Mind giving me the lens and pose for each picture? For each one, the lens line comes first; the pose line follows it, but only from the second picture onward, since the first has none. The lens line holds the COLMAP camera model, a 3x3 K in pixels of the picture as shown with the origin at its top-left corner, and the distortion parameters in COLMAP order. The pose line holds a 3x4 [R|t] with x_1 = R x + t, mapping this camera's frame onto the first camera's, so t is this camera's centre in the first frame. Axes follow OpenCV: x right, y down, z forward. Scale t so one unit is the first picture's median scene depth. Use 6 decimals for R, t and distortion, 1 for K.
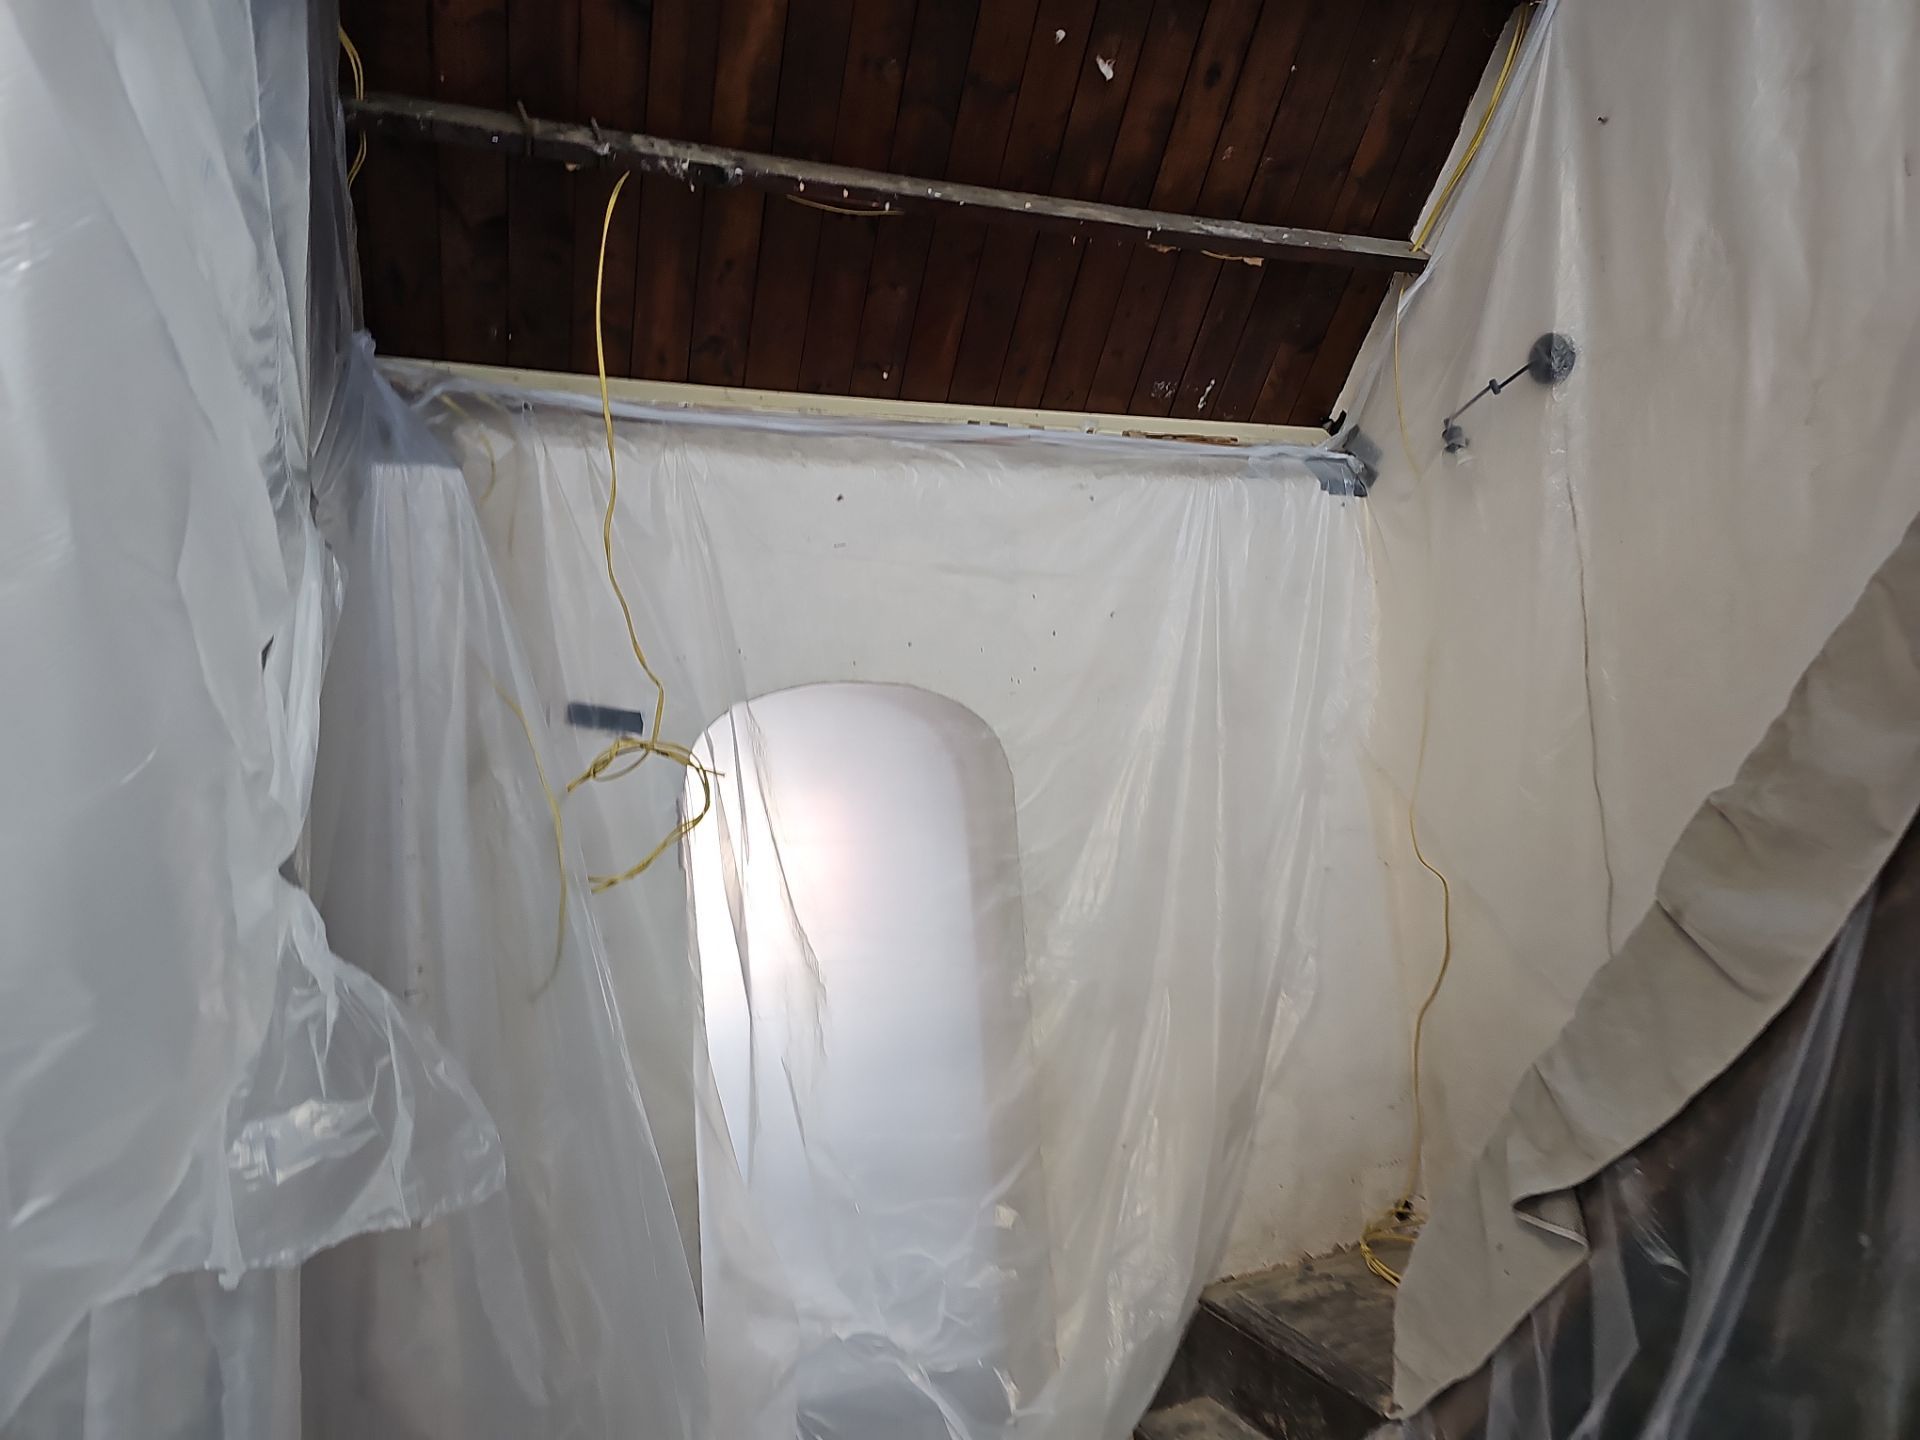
lens RADIAL K [[1223.7, 0, 962.7], [0, 1223.7, 722.1], [0, 0, 1]] dist [0.046609, -0.046231]
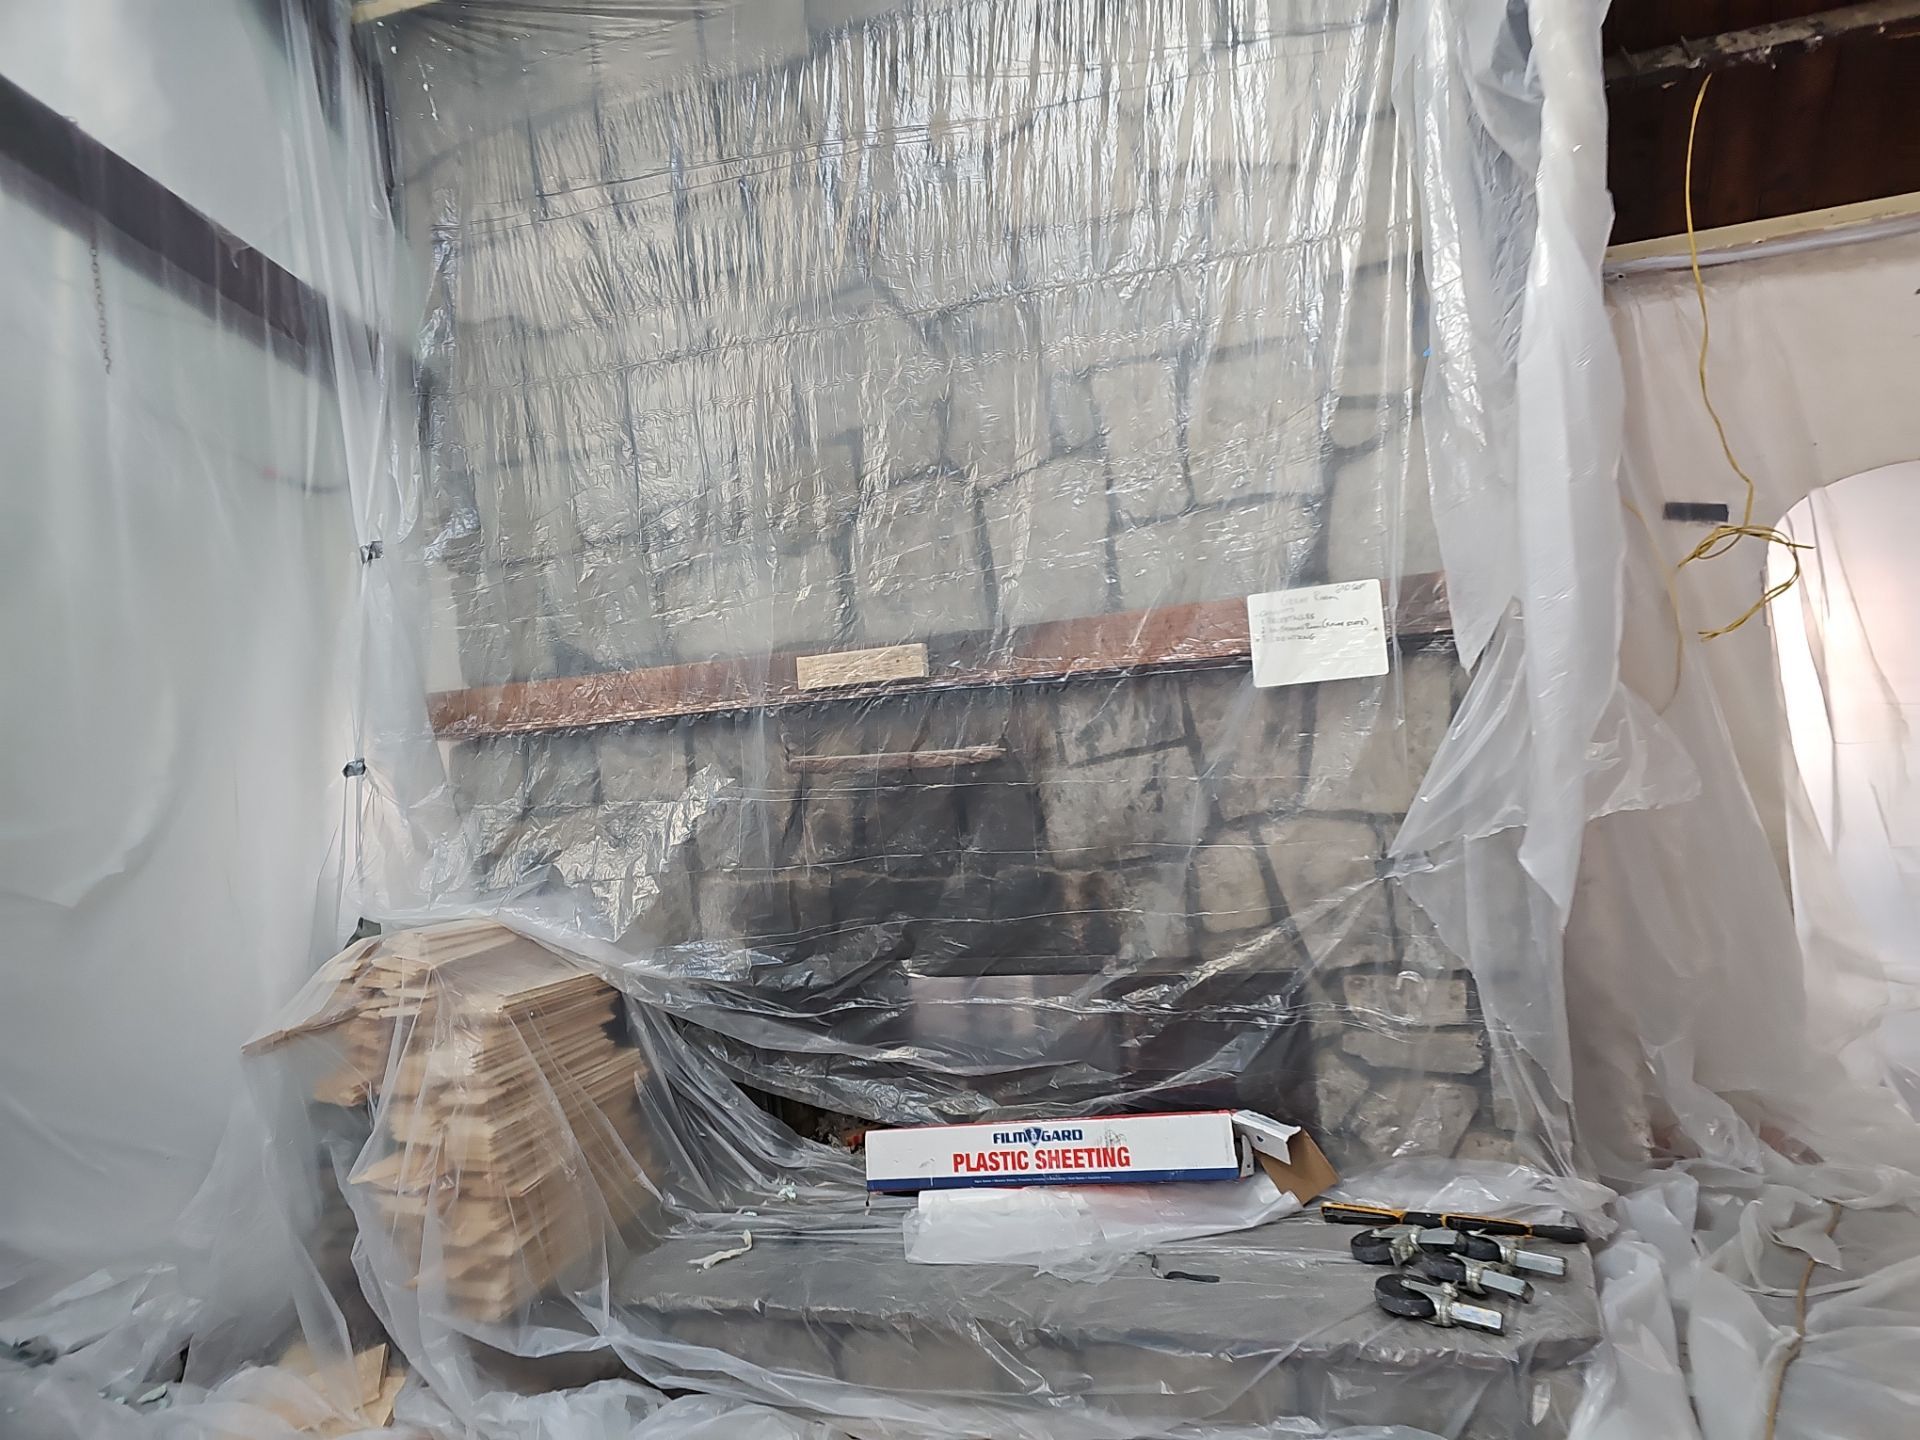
lens RADIAL K [[1263.1, 0, 961.3], [0, 1263.1, 724.2], [0, 0, 1]] dist [0.003557, -0.004990]
pose [[0.754181, 0.008714, -0.656608, 0.000749], [0.091003, 0.988877, 0.117649, -0.008844], [0.650330, -0.148482, 0.744999, -0.484740]]
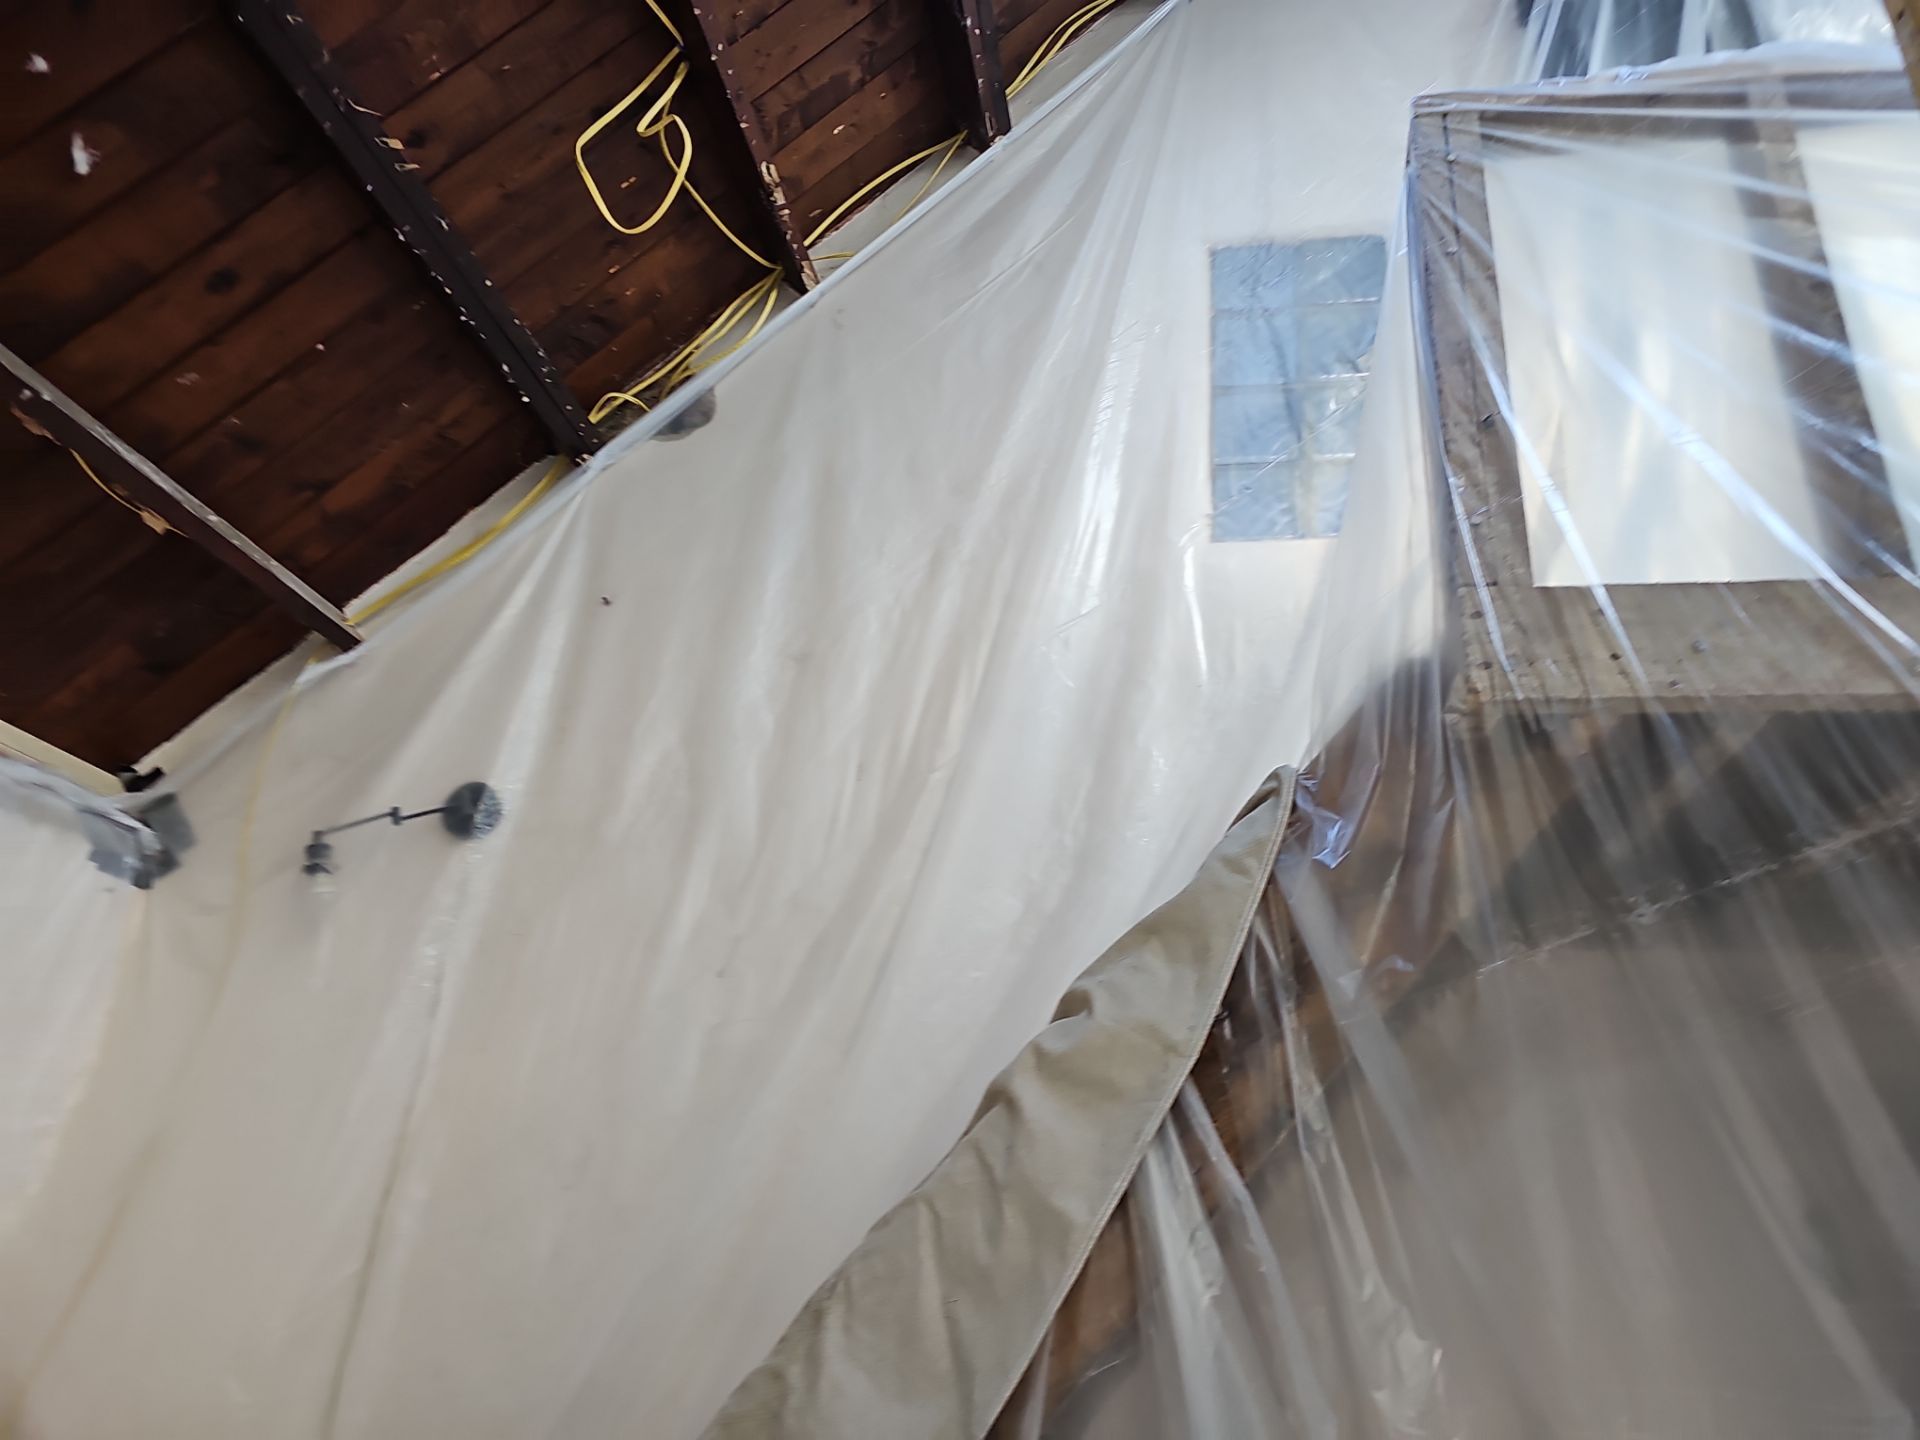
lens RADIAL K [[1223.5, 0, 960.4], [0, 1223.5, 725.8], [0, 0, 1]] dist [0.004274, -0.001541]
pose [[0.493929, 0.433811, 0.753553, -0.017133], [-0.121616, 0.892598, -0.434142, -0.024148], [-0.860955, 0.122791, 0.493638, 0.313439]]
